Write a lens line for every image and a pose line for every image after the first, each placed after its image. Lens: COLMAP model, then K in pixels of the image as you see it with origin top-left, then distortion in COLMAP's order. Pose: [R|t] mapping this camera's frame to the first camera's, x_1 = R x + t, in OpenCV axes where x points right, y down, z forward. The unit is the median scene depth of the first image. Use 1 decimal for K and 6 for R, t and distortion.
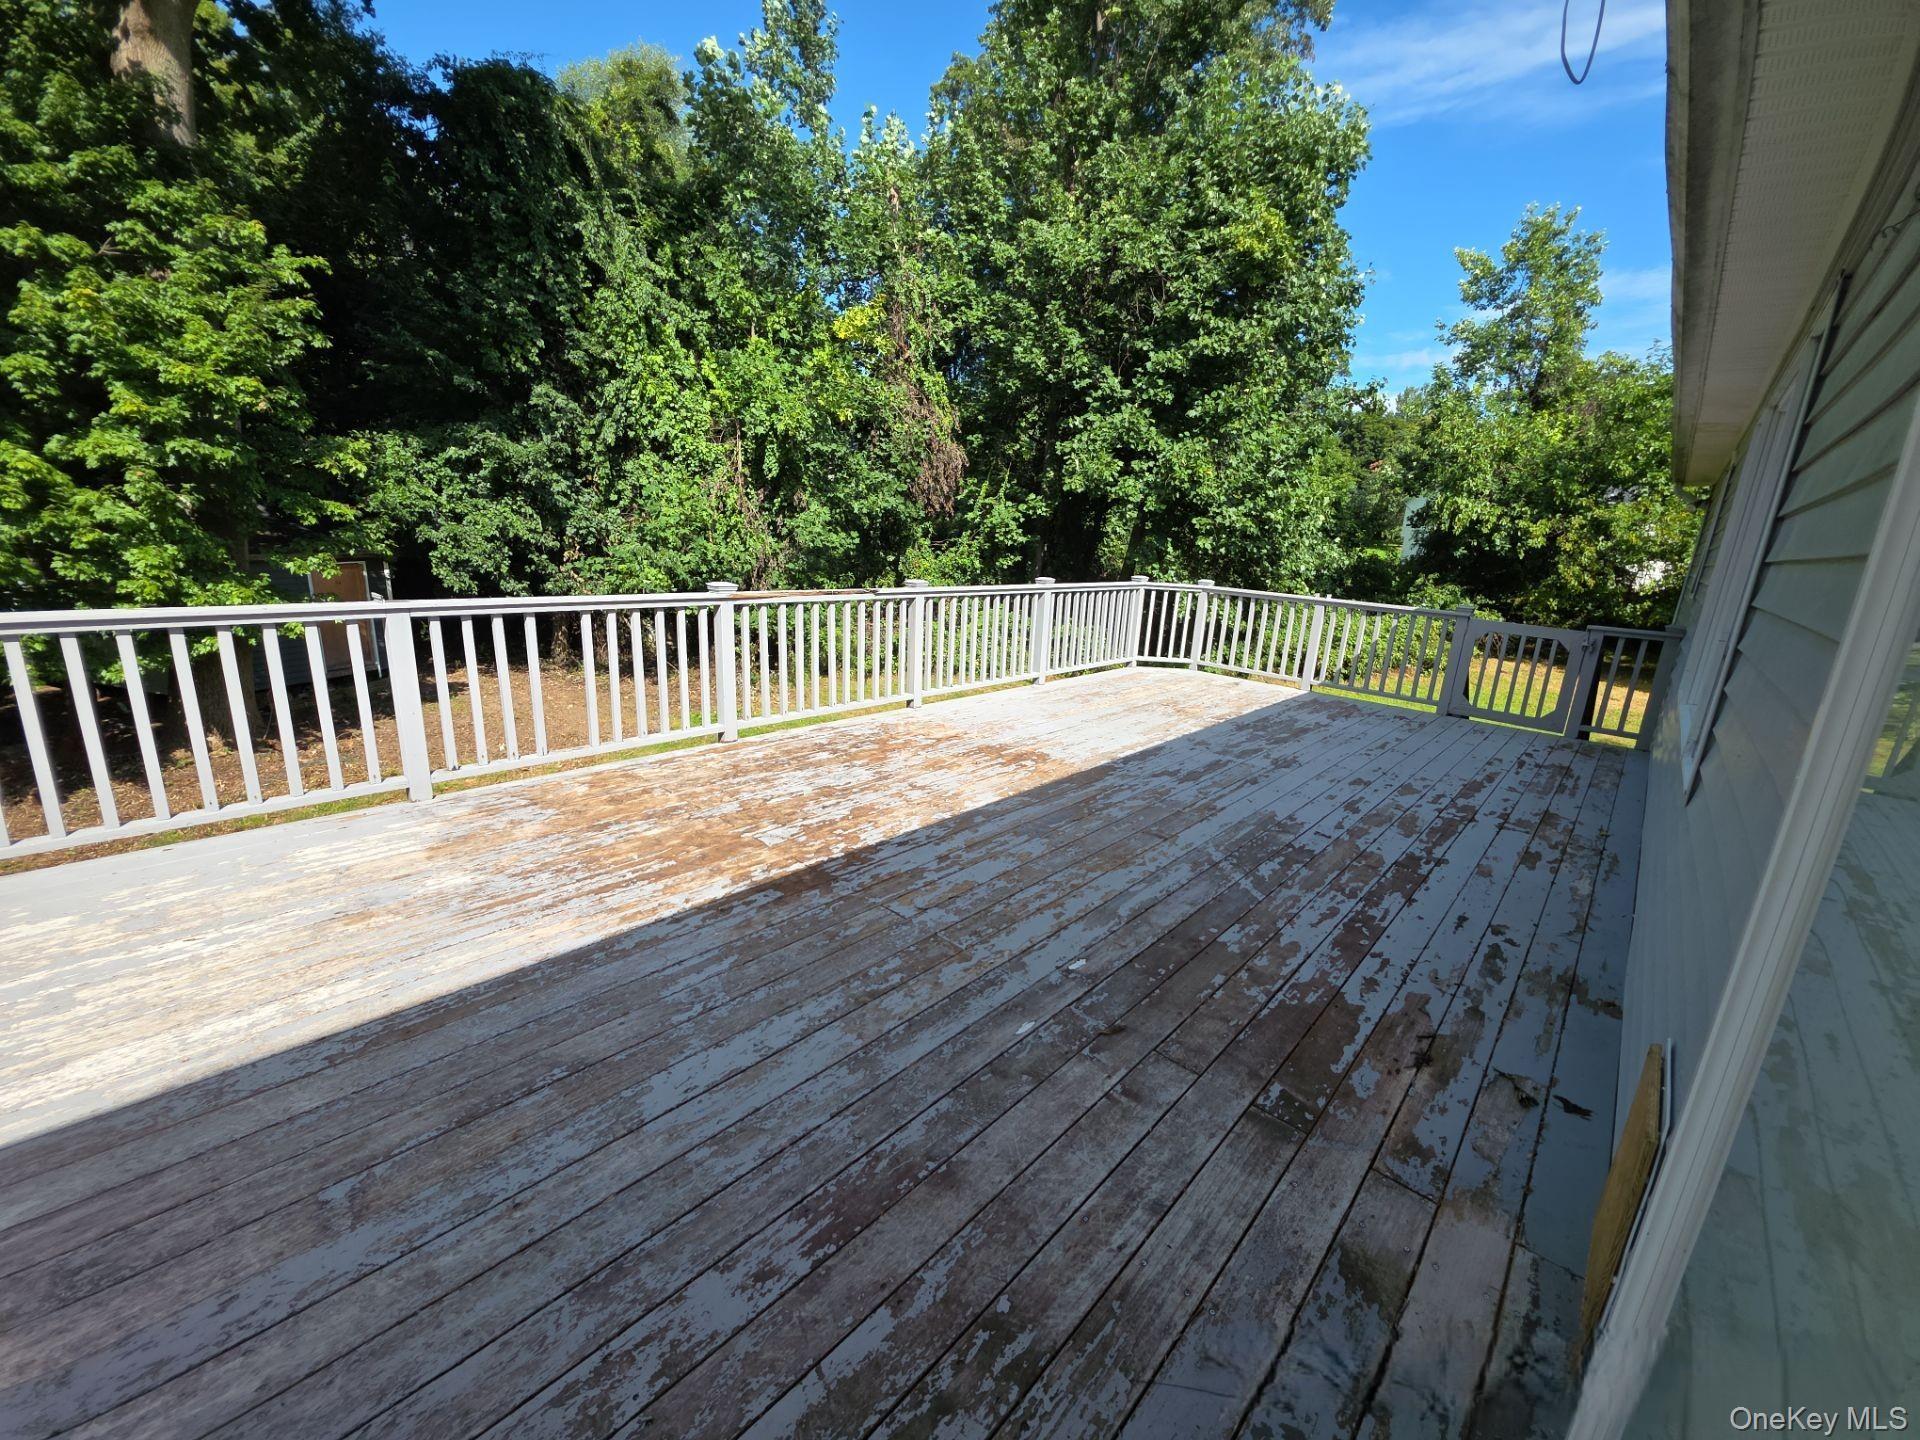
lens RADIAL K [[772.5, 0, 963.7], [0, 772.5, 723.8], [0, 0, 1]] dist [0.001323, -0.000643]
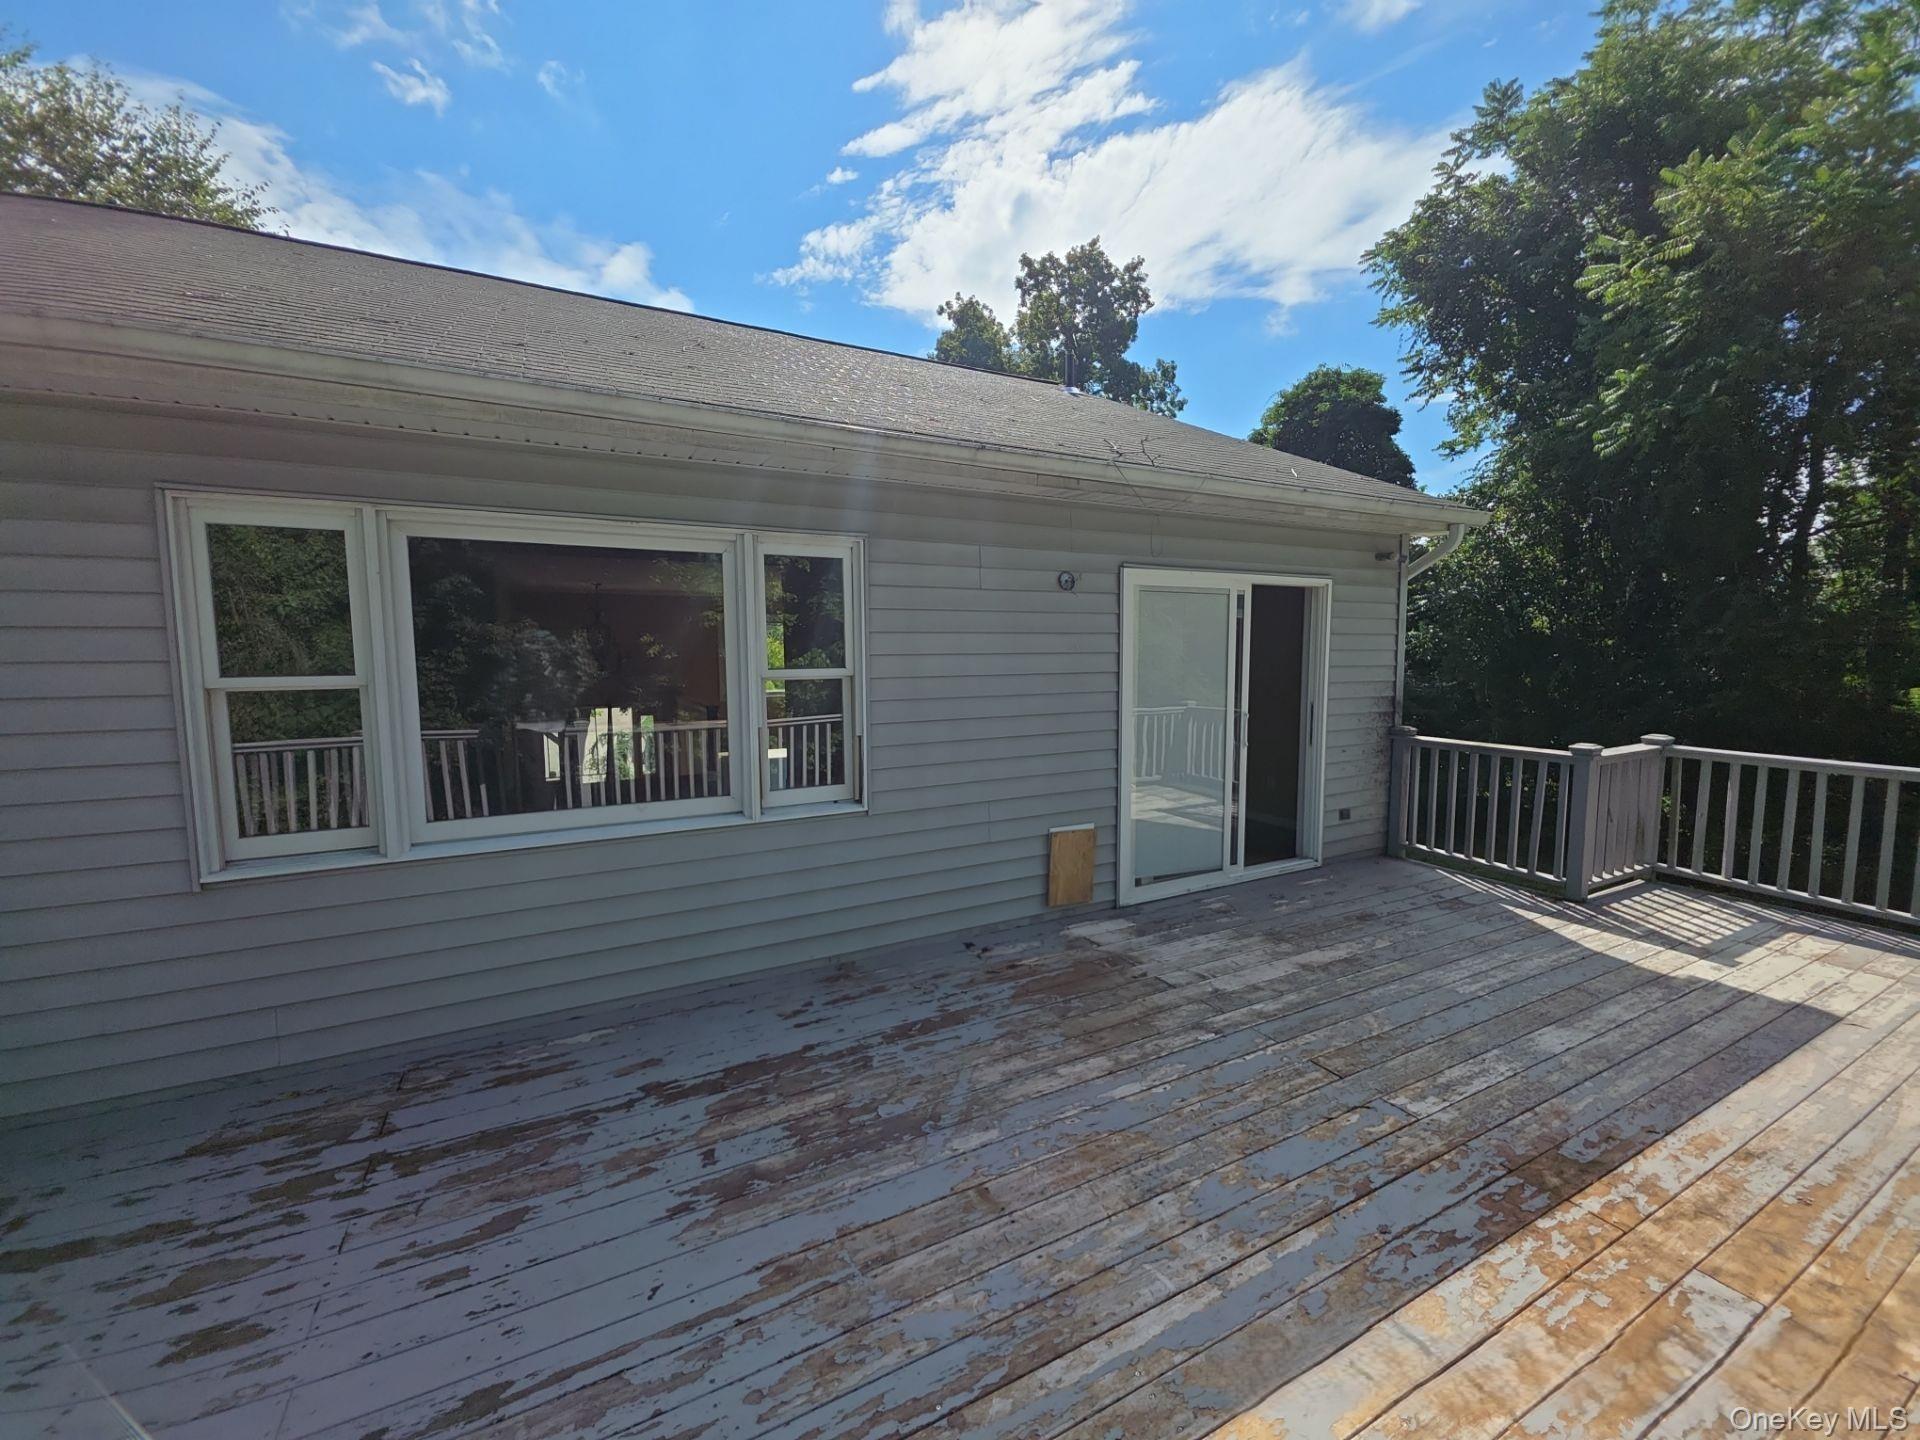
lens RADIAL K [[772.5, 0, 963.4], [0, 772.5, 719.7], [0, 0, 1]] dist [0.001323, -0.000643]
pose [[-0.939495, -0.088126, 0.331034, 0.113365], [0.032367, 0.939184, 0.341885, -0.449084], [-0.341031, 0.331914, -0.879506, 1.559539]]
